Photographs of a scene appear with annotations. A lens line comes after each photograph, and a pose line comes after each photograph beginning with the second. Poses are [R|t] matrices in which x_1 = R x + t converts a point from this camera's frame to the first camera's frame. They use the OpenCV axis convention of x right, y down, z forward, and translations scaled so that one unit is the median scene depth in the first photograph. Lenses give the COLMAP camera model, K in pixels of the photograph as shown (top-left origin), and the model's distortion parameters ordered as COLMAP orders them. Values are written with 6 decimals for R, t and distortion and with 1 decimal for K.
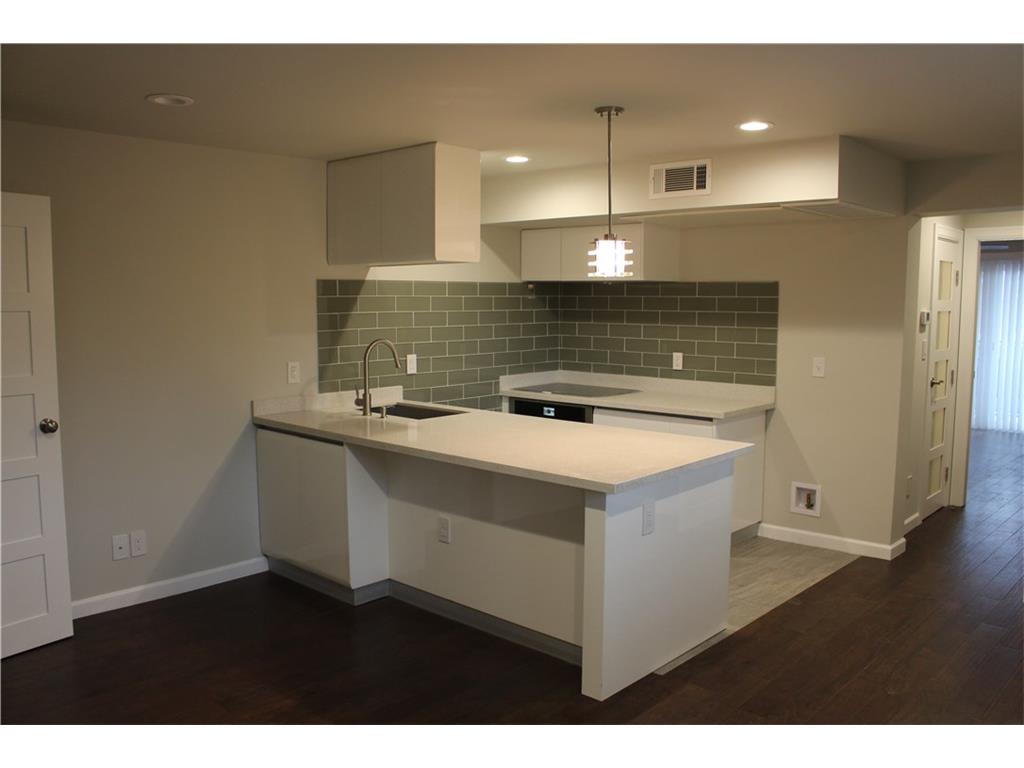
lens RADIAL K [[895.5, 0, 510.3], [0, 895.5, 396.5], [0, 0, 1]] dist [-0.014656, 0.001643]
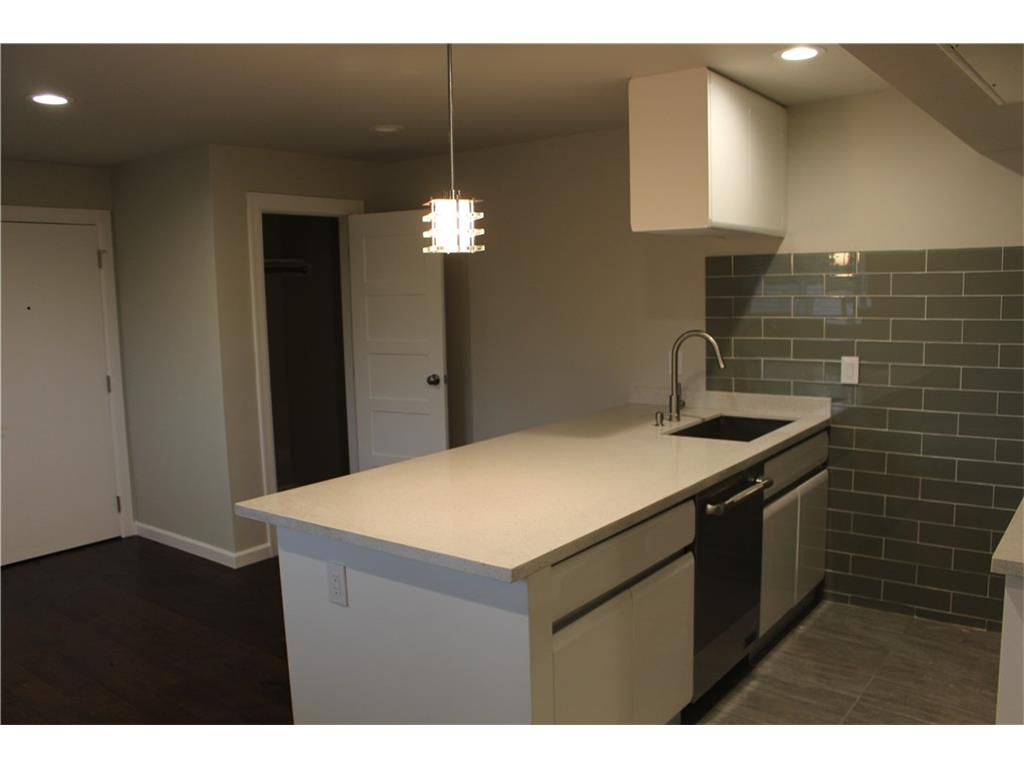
lens RADIAL K [[895.5, 0, 510.3], [0, 895.5, 396.5], [0, 0, 1]] dist [-0.014656, 0.001643]
pose [[0.130472, 0.123047, -0.983787, 0.610034], [-0.094599, 0.989287, 0.111189, -0.075883], [0.986929, 0.078558, 0.140714, 0.702789]]
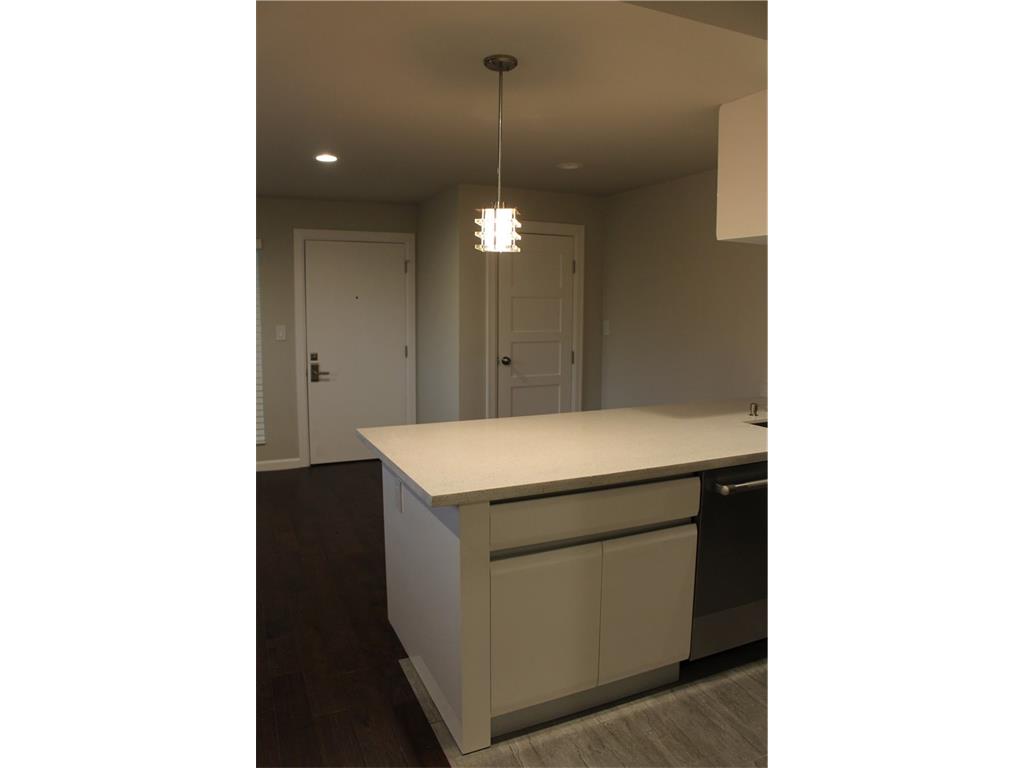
lens RADIAL K [[667.7, 0, 513.4], [0, 667.7, 378.8], [0, 0, 1]] dist [-0.030542, 0.002224]
pose [[-0.350777, 0.103302, -0.930744, 0.544616], [-0.120911, 0.980582, 0.154403, -0.082720], [0.928620, 0.166699, -0.331476, 0.928870]]
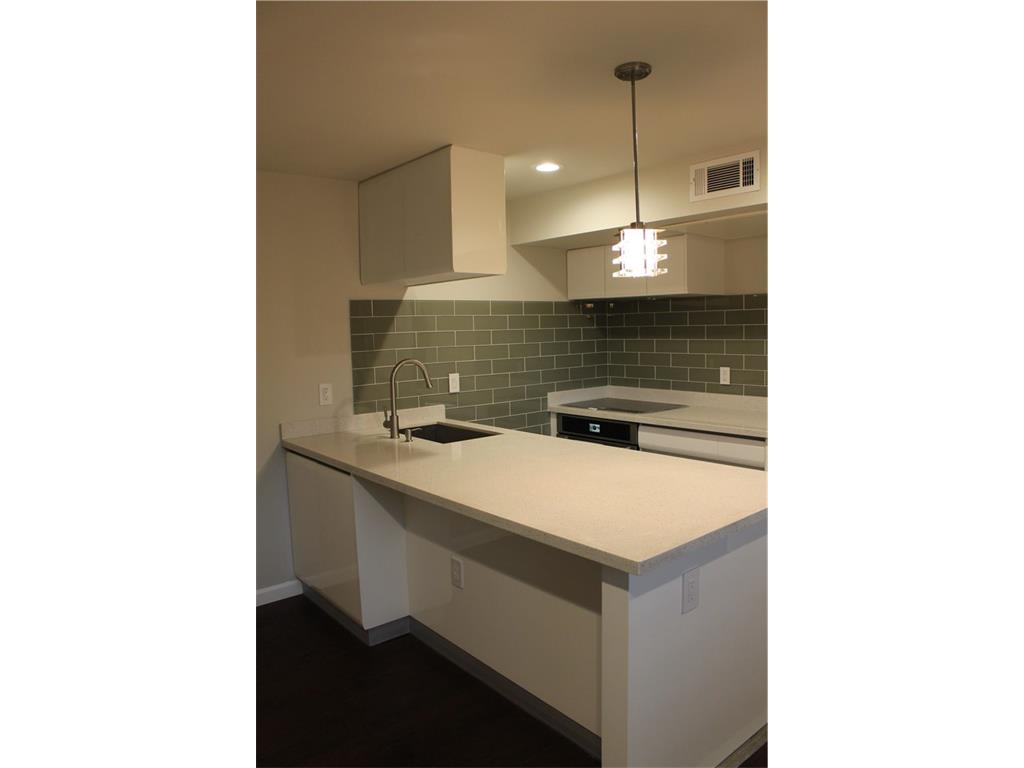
lens RADIAL K [[646.2, 0, 516.1], [0, 646.2, 386.4], [0, 0, 1]] dist [-0.113699, 0.149115]
pose [[0.991850, -0.012812, -0.126767, 0.056100], [0.010216, 0.999725, -0.021107, -0.017931], [0.127002, 0.019640, 0.991708, 0.318678]]
